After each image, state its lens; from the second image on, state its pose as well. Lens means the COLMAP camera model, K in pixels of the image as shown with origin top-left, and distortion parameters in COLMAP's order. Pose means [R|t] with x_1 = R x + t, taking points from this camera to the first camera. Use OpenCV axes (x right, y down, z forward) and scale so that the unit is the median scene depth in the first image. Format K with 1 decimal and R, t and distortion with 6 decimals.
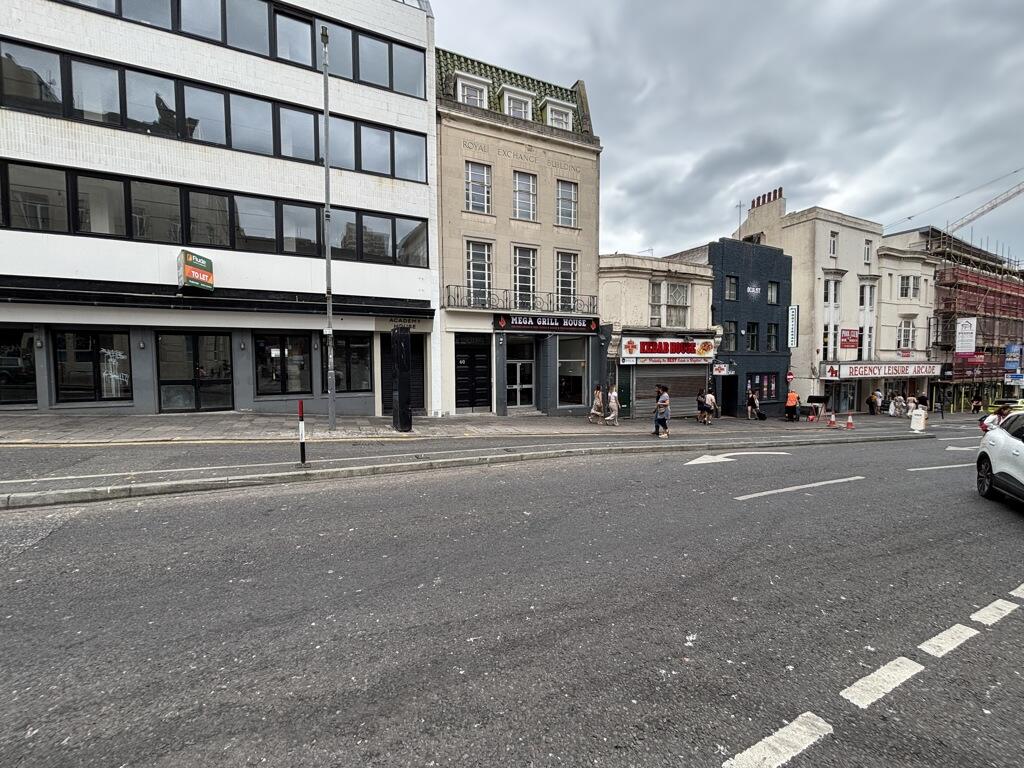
lens RADIAL K [[412.7, 0, 512.7], [0, 412.7, 380.7], [0, 0, 1]] dist [-0.000407, -0.000514]
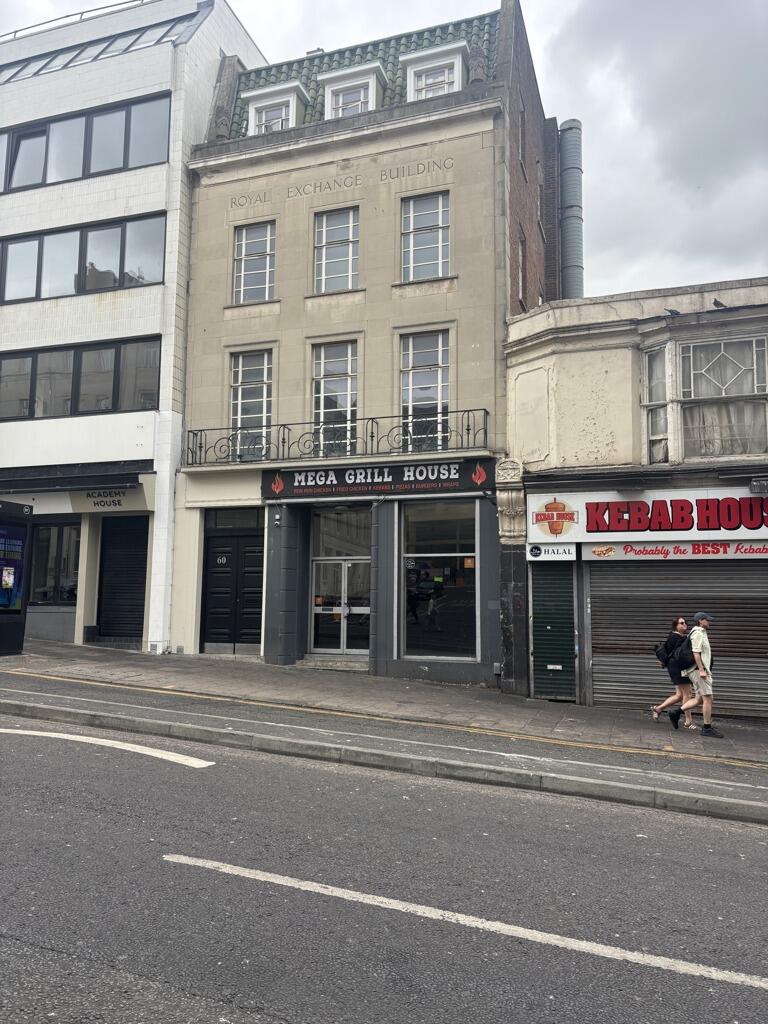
lens RADIAL K [[775.9, 0, 384.0], [0, 775.9, 512.0], [0, 0, 1]] dist [0.005195, 0.028512]
pose [[0.724330, -0.070606, -0.685828, 0.691864], [-0.042786, 0.988222, -0.146924, 0.031811], [0.688124, 0.135765, 0.712778, 0.346495]]
